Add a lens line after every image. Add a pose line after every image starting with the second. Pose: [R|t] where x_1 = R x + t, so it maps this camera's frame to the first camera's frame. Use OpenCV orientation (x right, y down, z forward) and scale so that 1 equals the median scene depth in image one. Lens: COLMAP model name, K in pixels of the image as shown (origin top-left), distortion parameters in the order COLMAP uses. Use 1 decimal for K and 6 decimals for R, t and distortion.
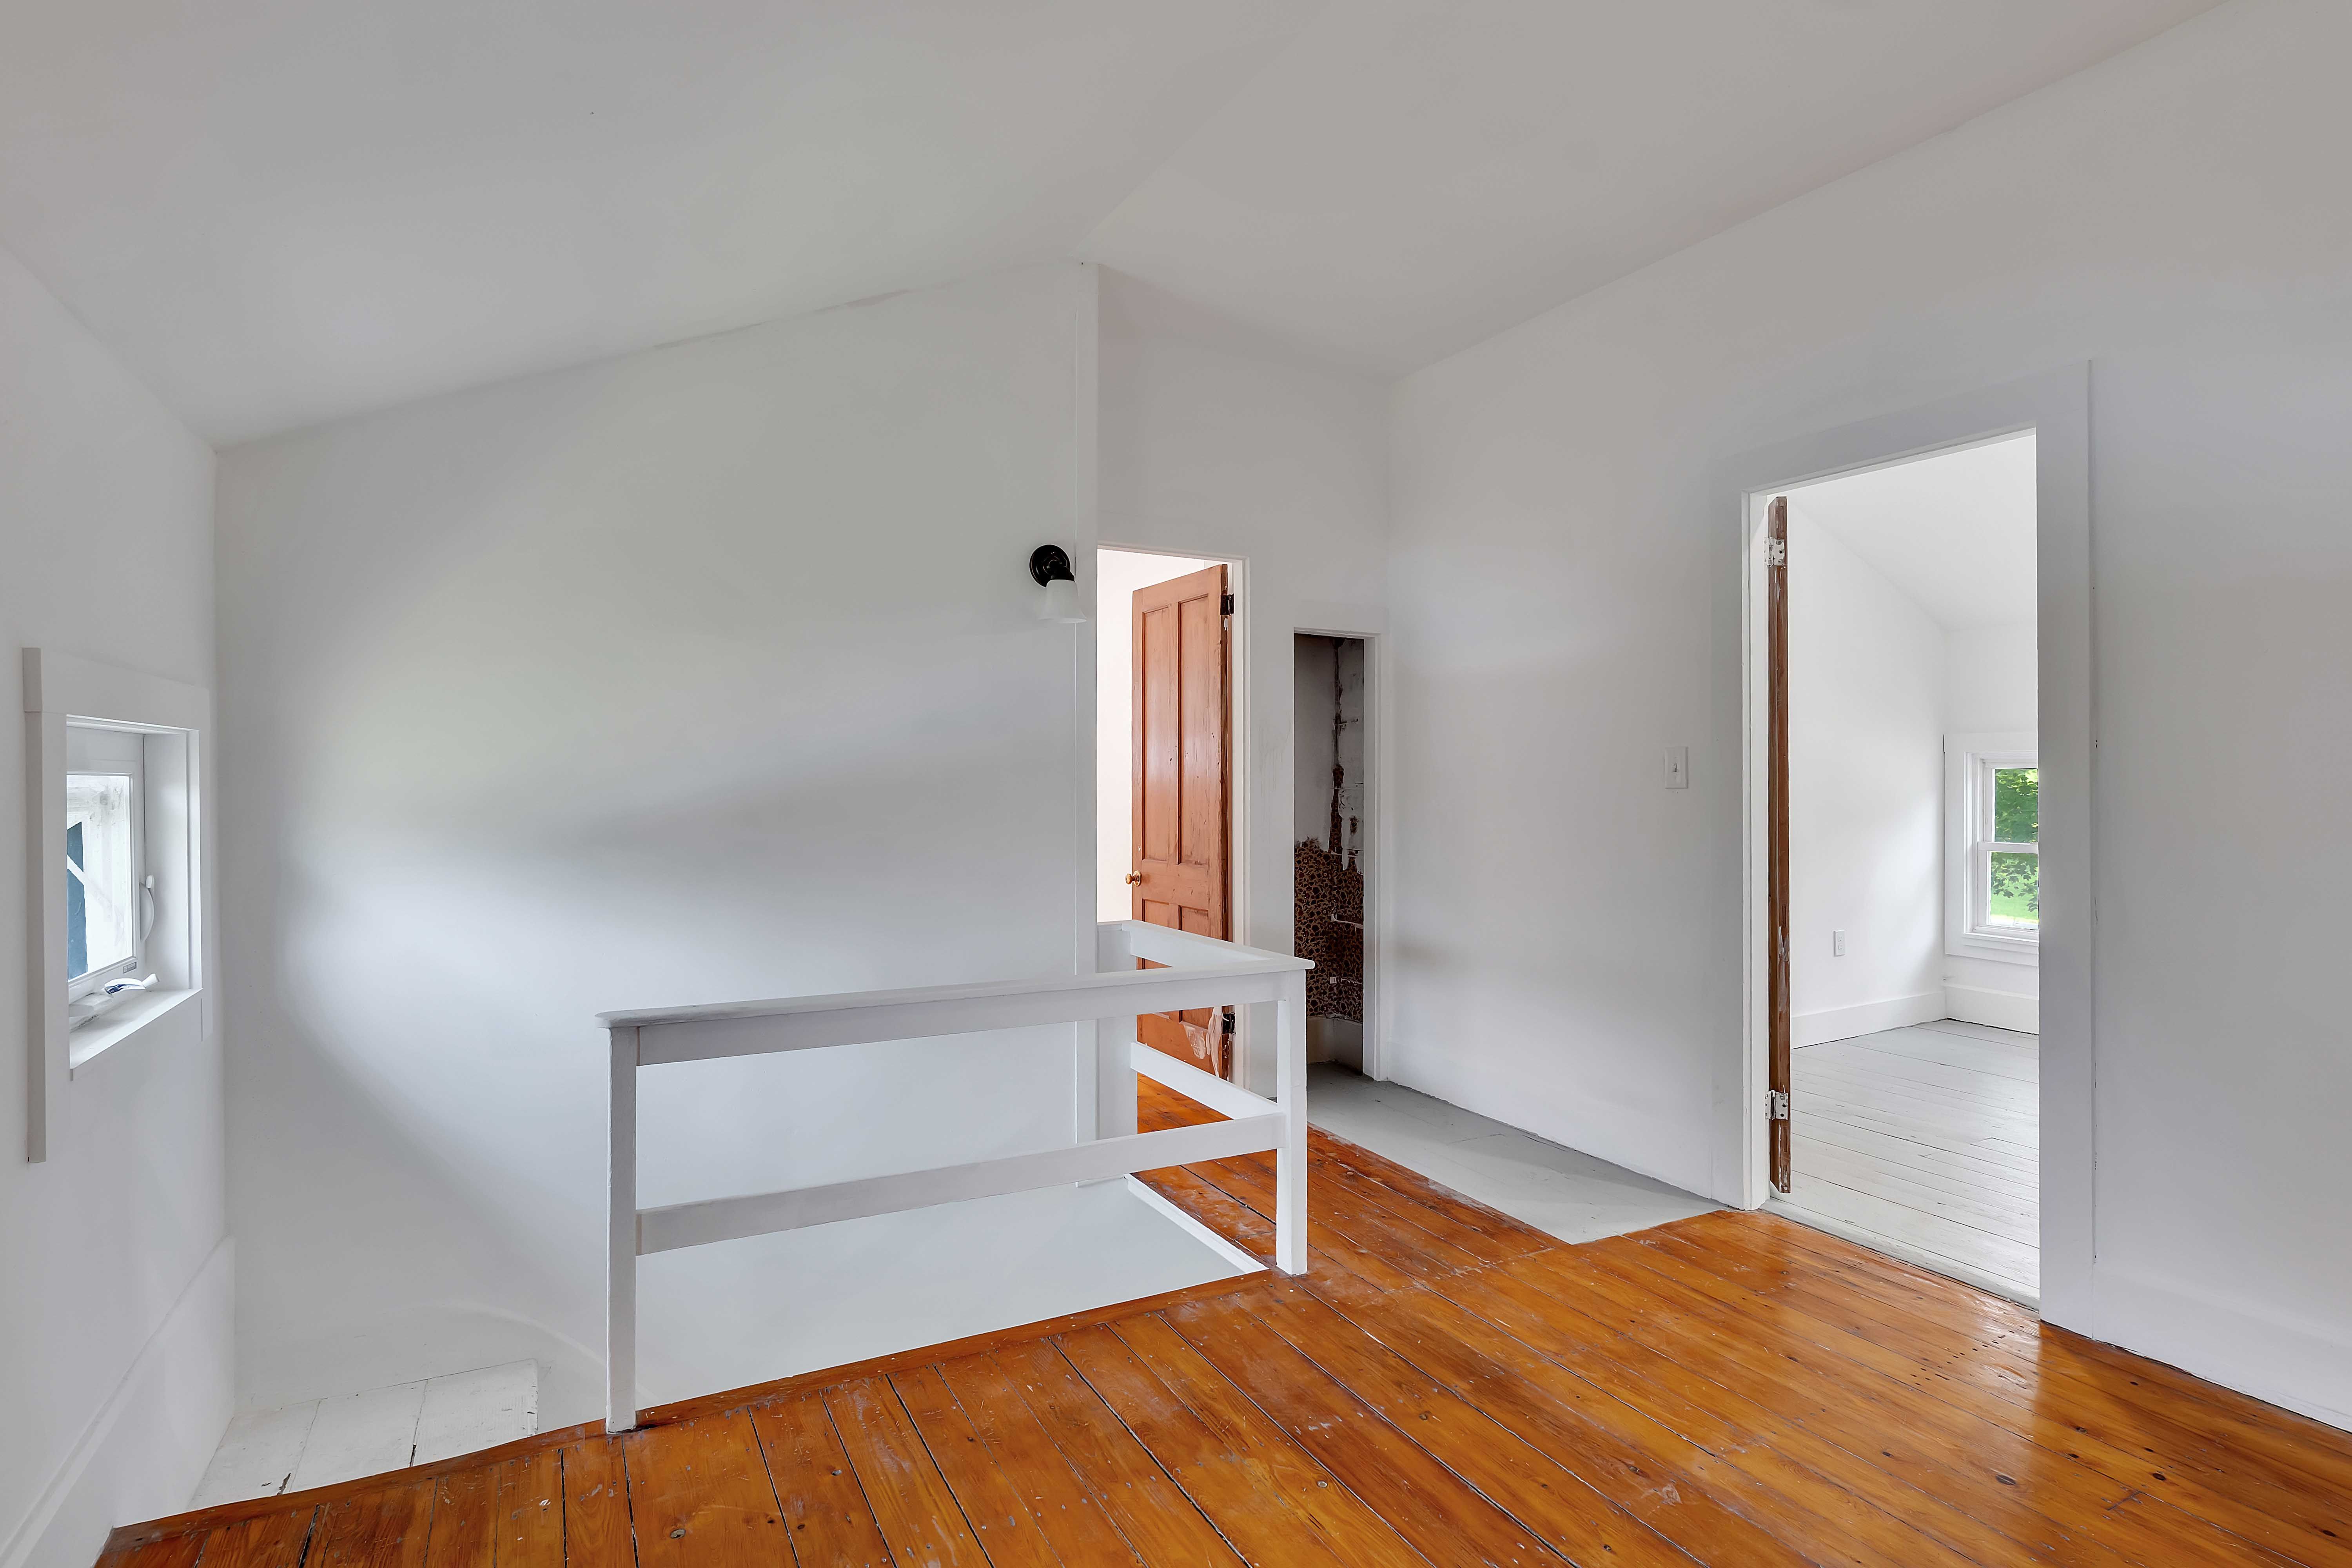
lens RADIAL K [[1233.5, 0, 1181.4], [0, 1233.5, 776.0], [0, 0, 1]] dist [-0.010206, 0.001051]
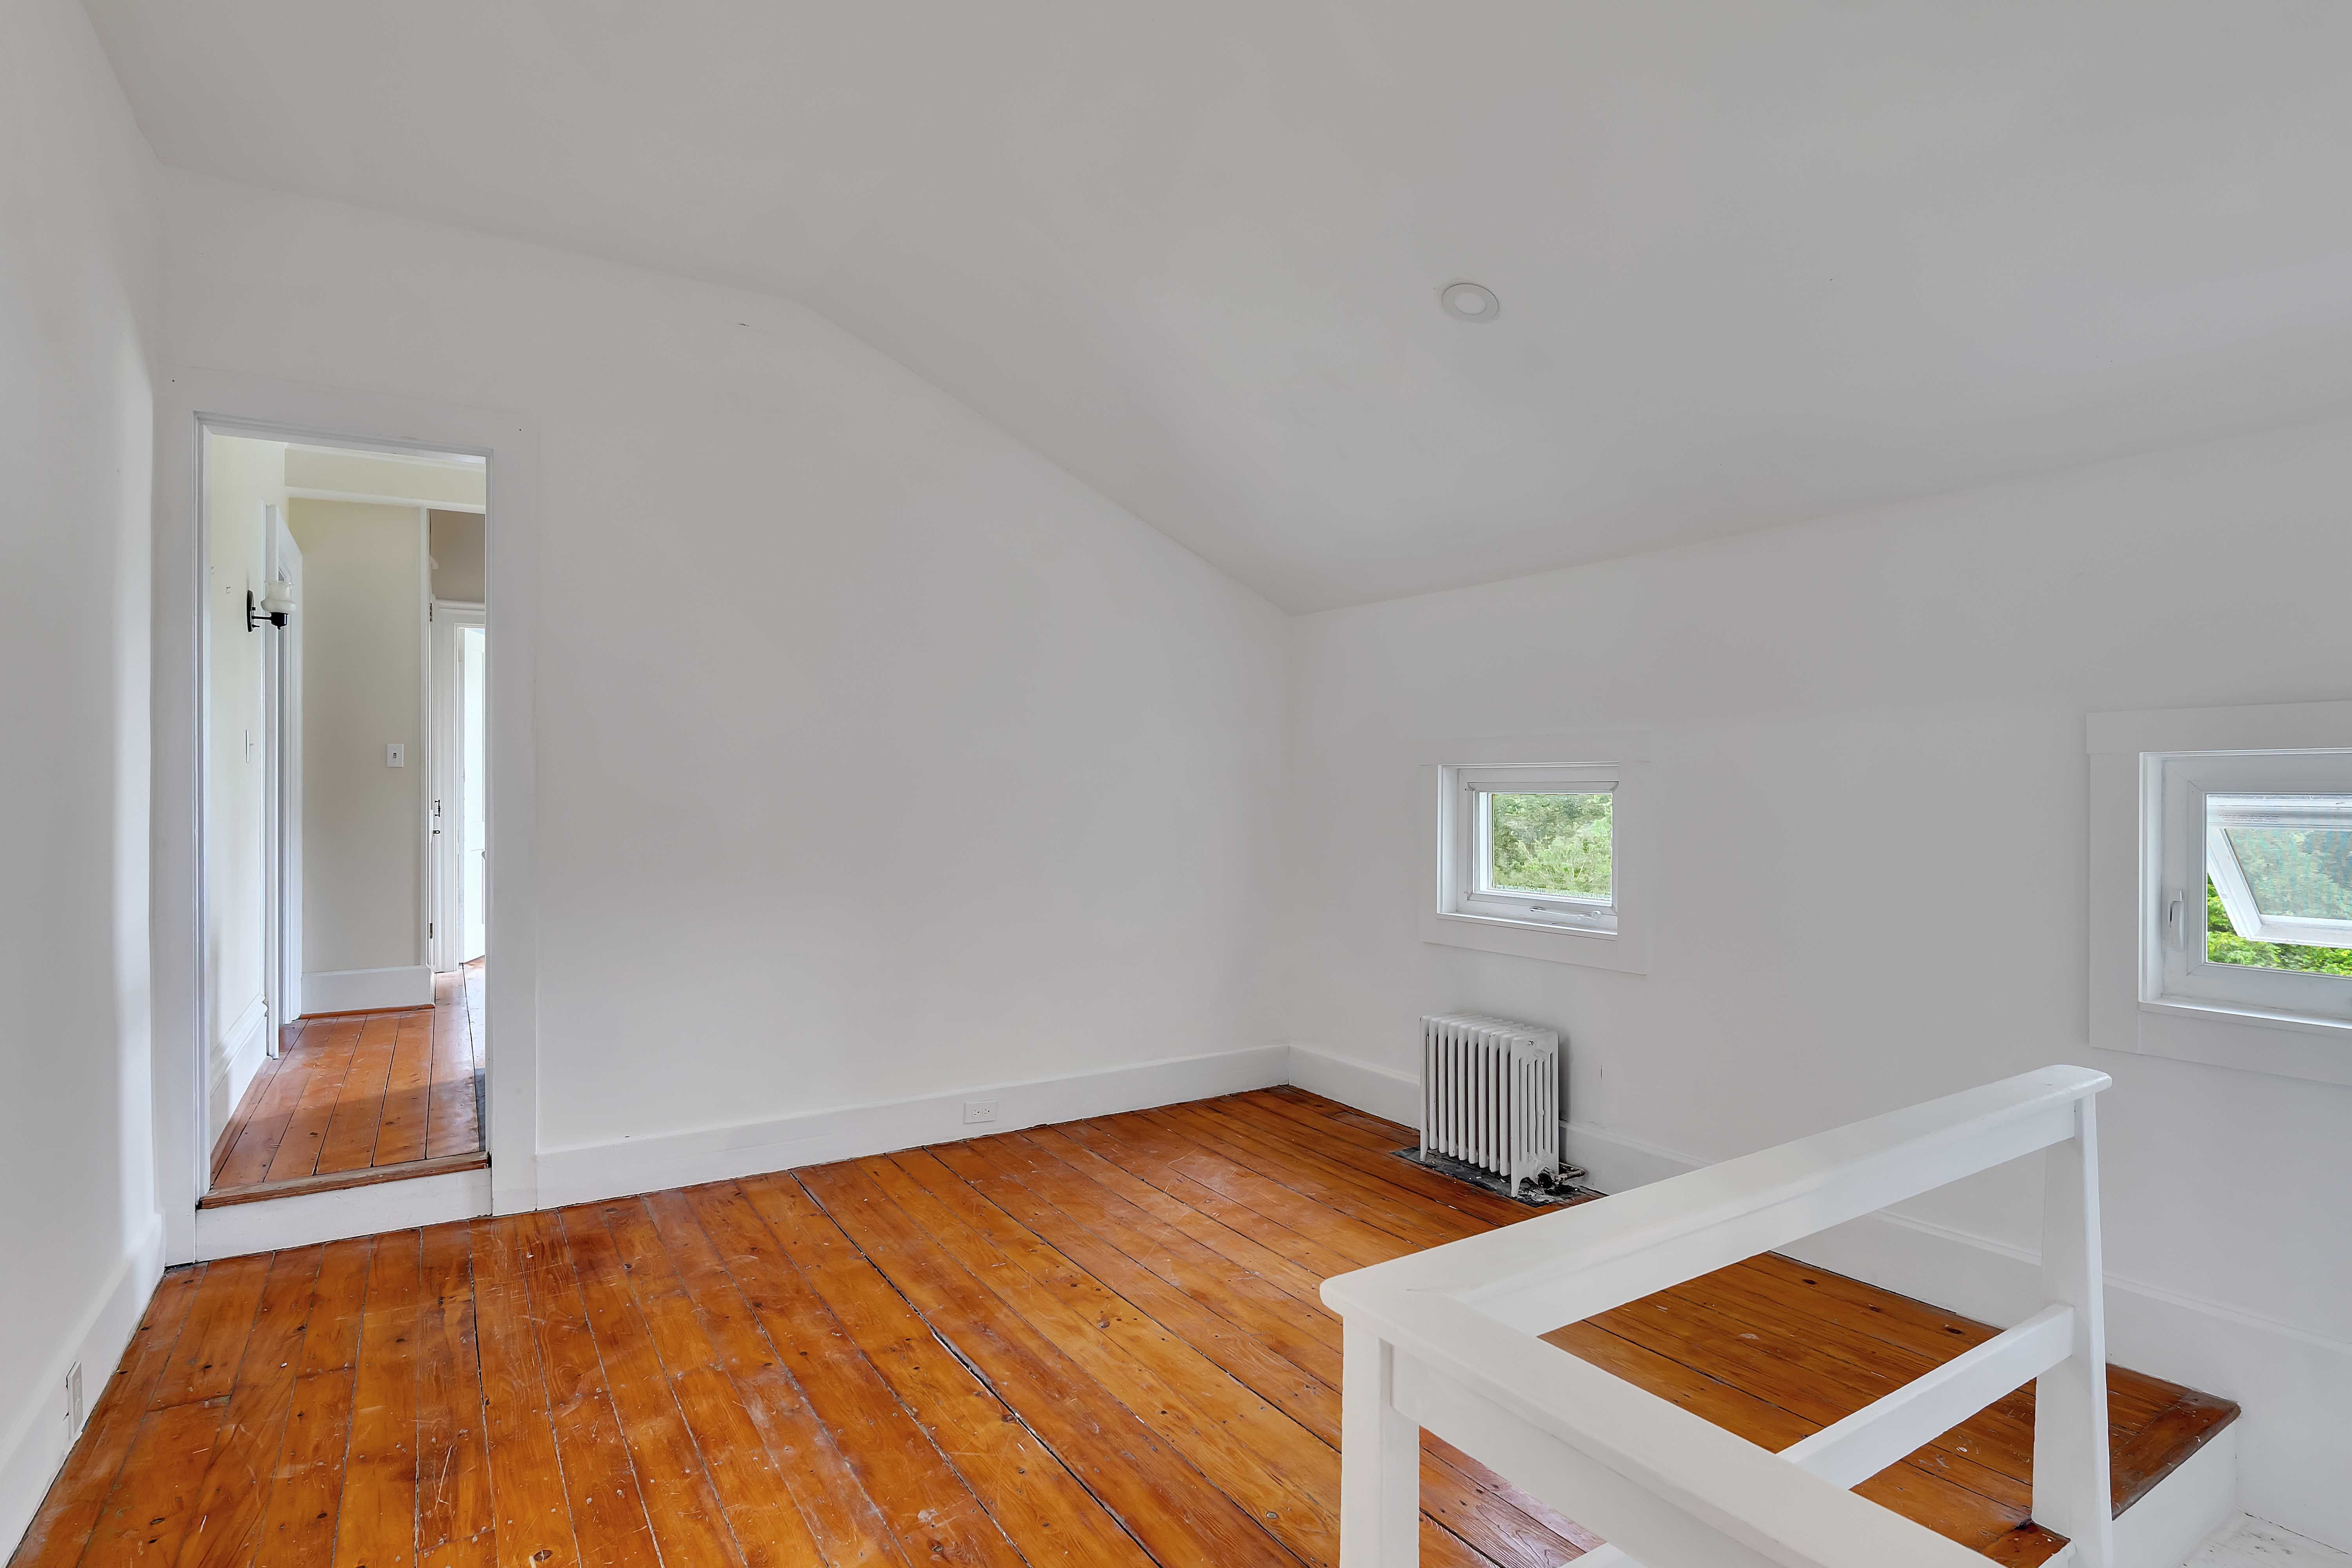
lens RADIAL K [[1233.5, 0, 1181.4], [0, 1233.5, 776.0], [0, 0, 1]] dist [-0.010206, 0.001051]
pose [[-0.996490, -0.002589, -0.083673, 0.106617], [-0.002401, 0.999994, -0.002355, -0.005692], [0.083679, -0.002146, -0.996490, 0.776756]]
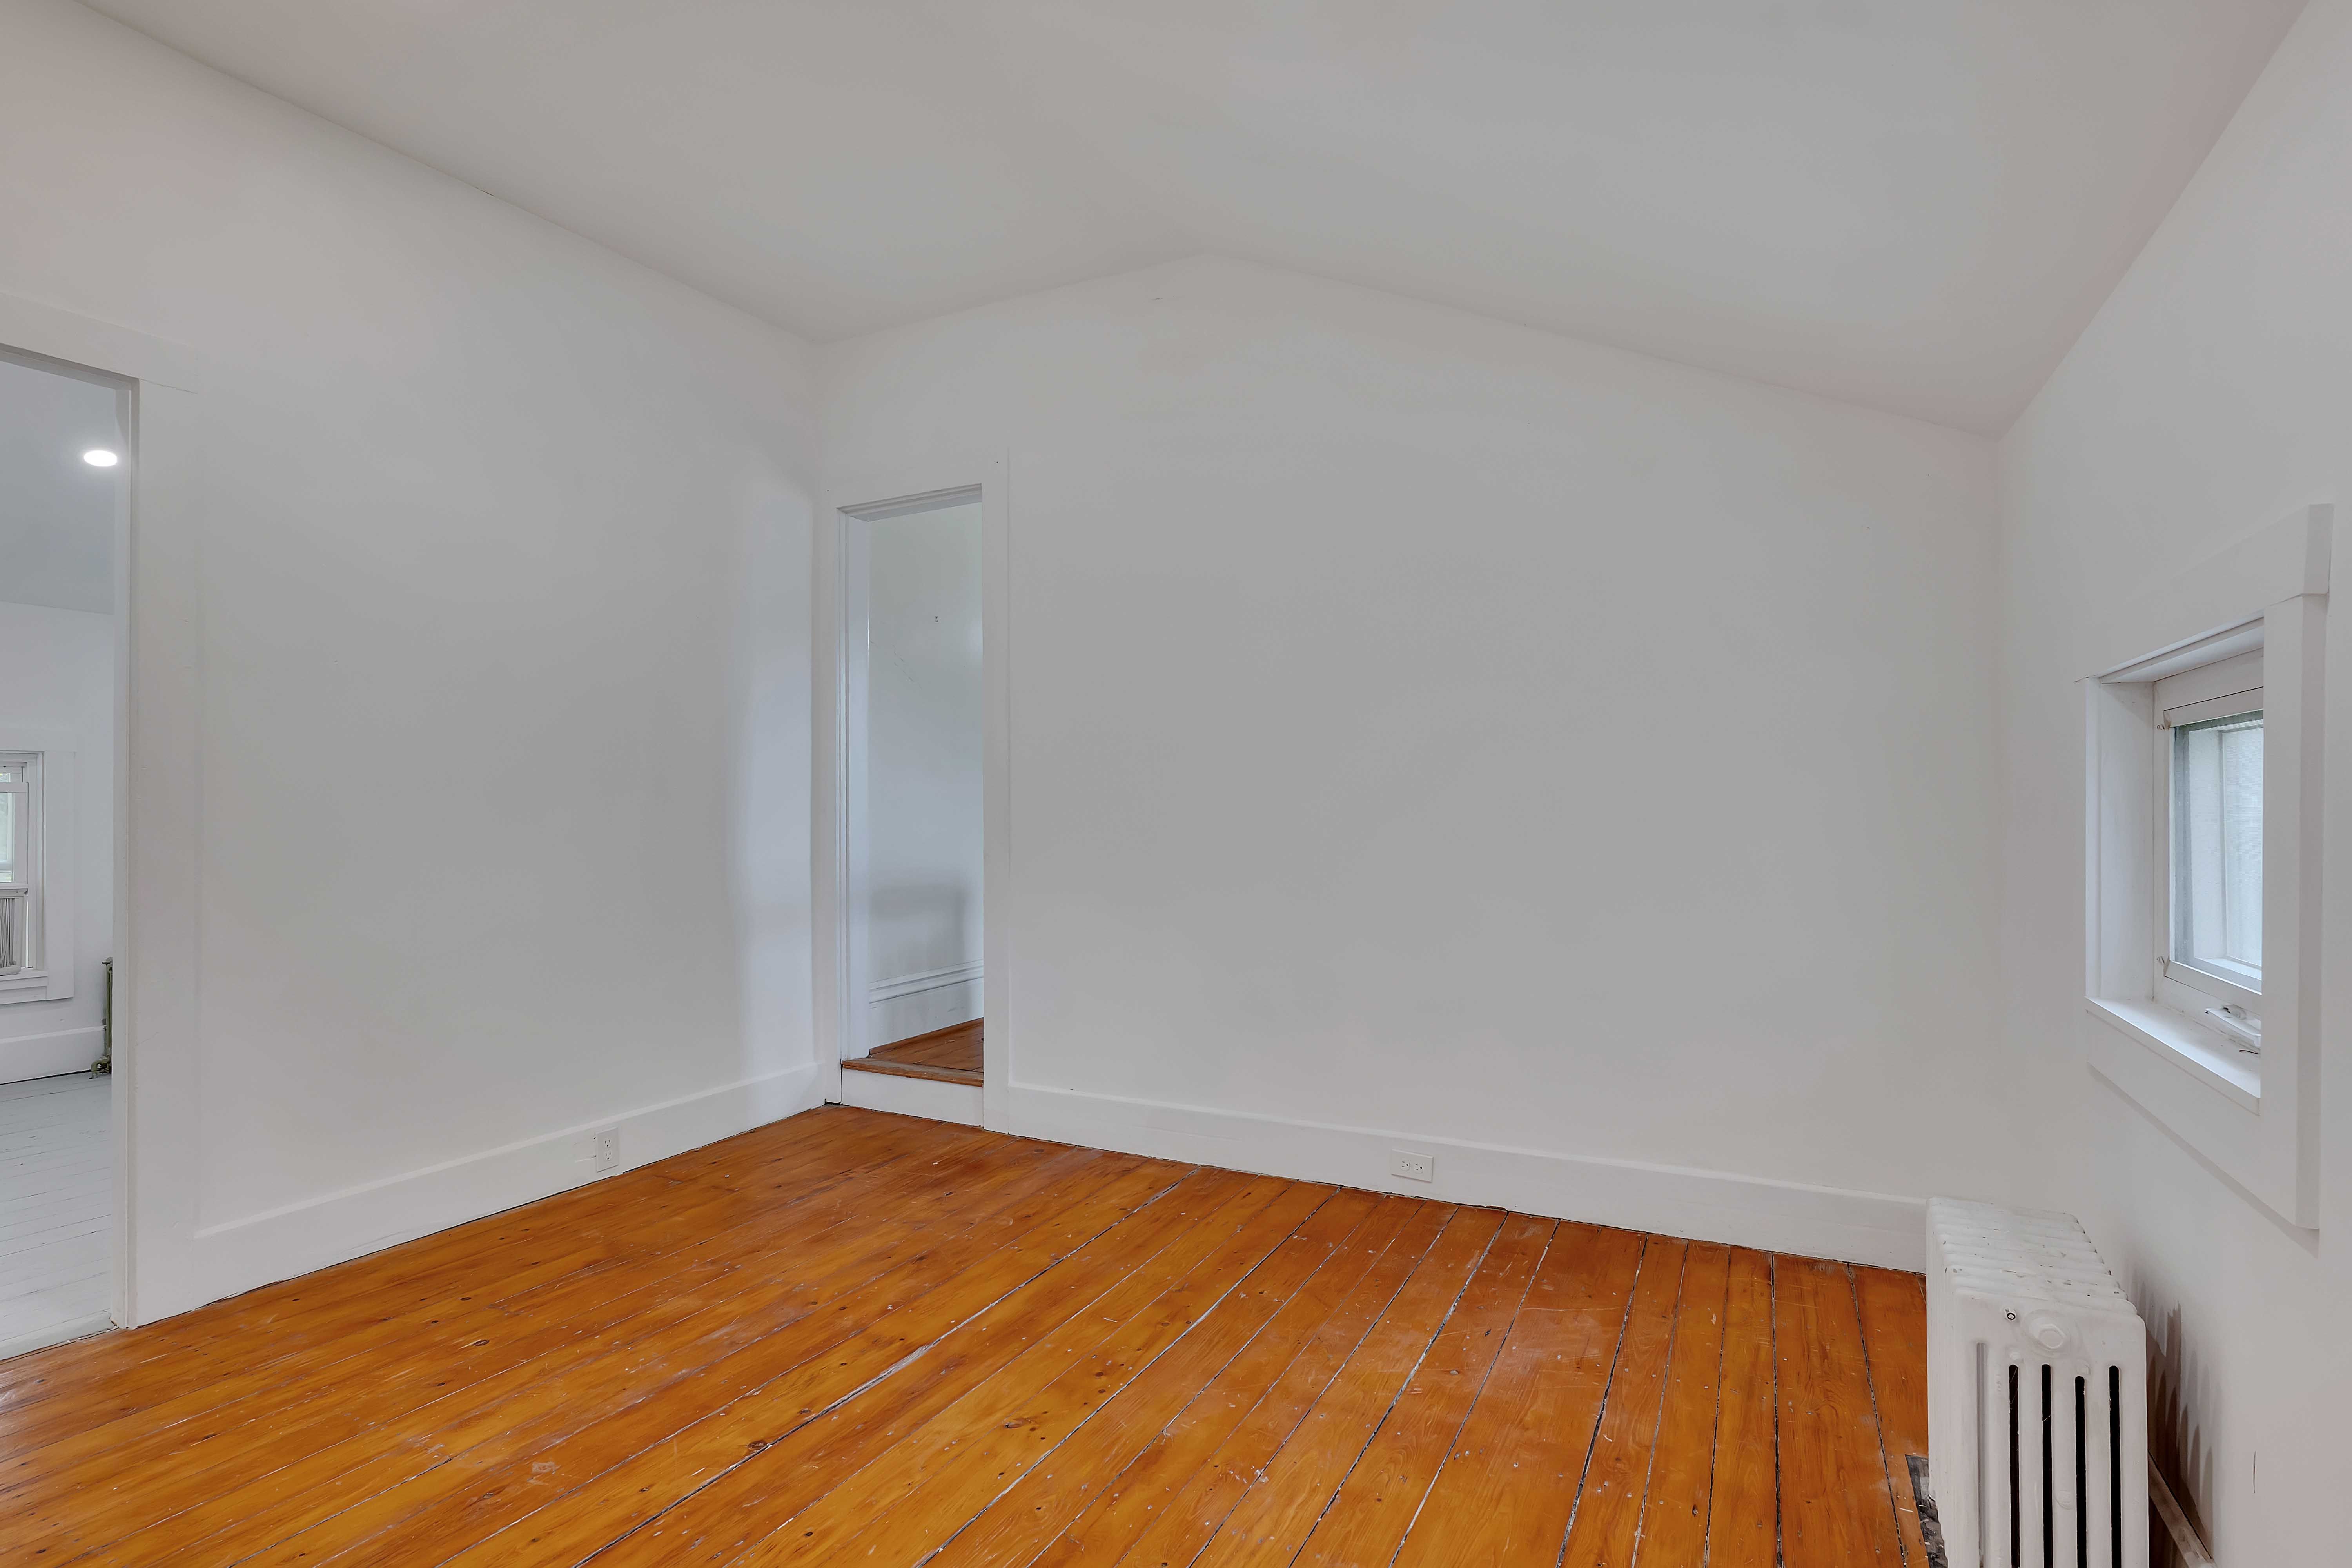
lens RADIAL K [[1166.1, 0, 1170.5], [0, 1166.1, 799.8], [0, 0, 1]] dist [-0.017939, 0.008185]
pose [[-0.568371, 0.000360, 0.822772, -0.258525], [0.001492, 0.999999, 0.000593, 0.015372], [-0.822771, 0.001565, -0.568371, 0.430034]]
